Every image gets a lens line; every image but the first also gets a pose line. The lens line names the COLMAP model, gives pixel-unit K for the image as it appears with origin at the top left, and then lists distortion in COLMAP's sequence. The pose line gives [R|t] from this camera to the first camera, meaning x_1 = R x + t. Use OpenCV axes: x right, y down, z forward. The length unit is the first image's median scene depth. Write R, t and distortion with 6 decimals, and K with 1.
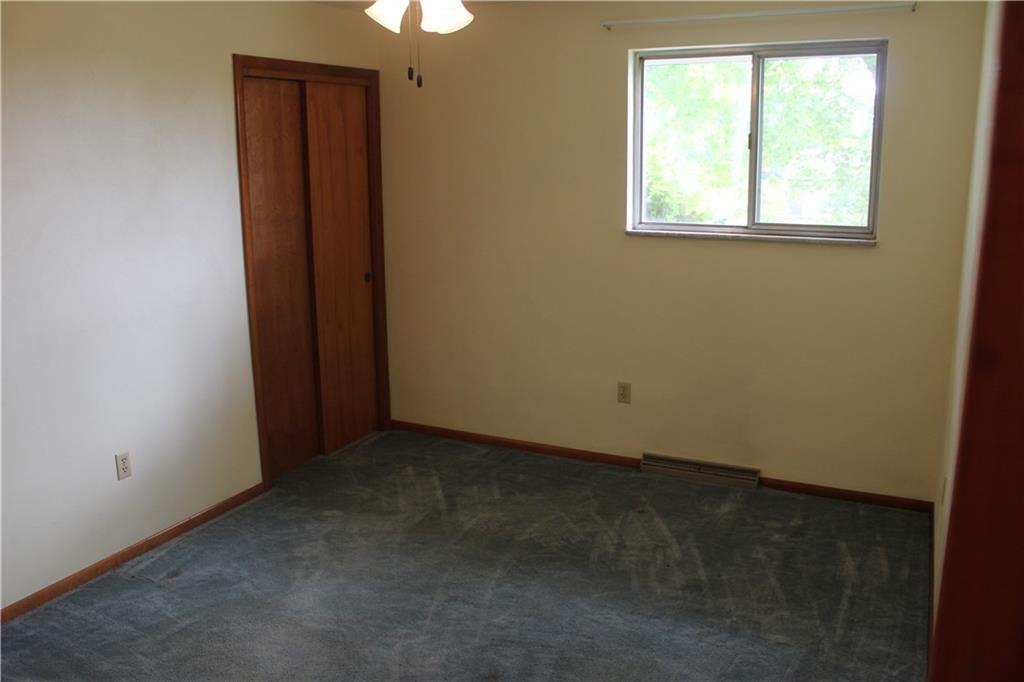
lens RADIAL K [[841.6, 0, 512.0], [0, 841.6, 341.0], [0, 0, 1]] dist [-0.178647, 0.150172]
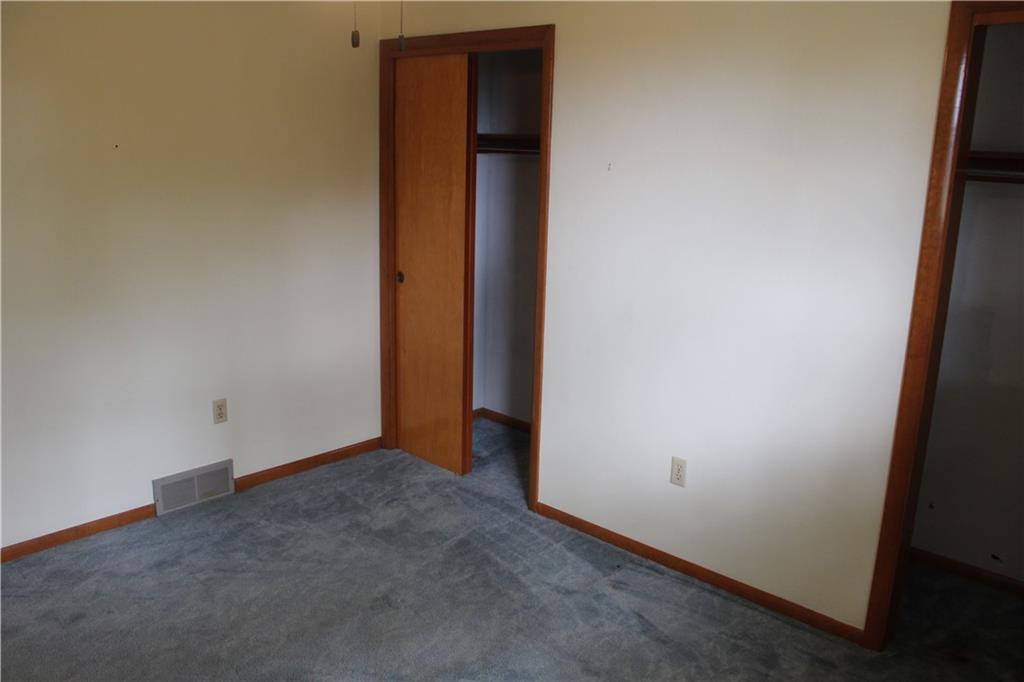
lens RADIAL K [[841.6, 0, 512.0], [0, 841.6, 341.0], [0, 0, 1]] dist [-0.178647, 0.150172]
pose [[-0.279123, 0.227670, -0.932876, 0.486272], [-0.239302, 0.924345, 0.297189, -0.251905], [0.929960, 0.306191, -0.203524, 1.072124]]
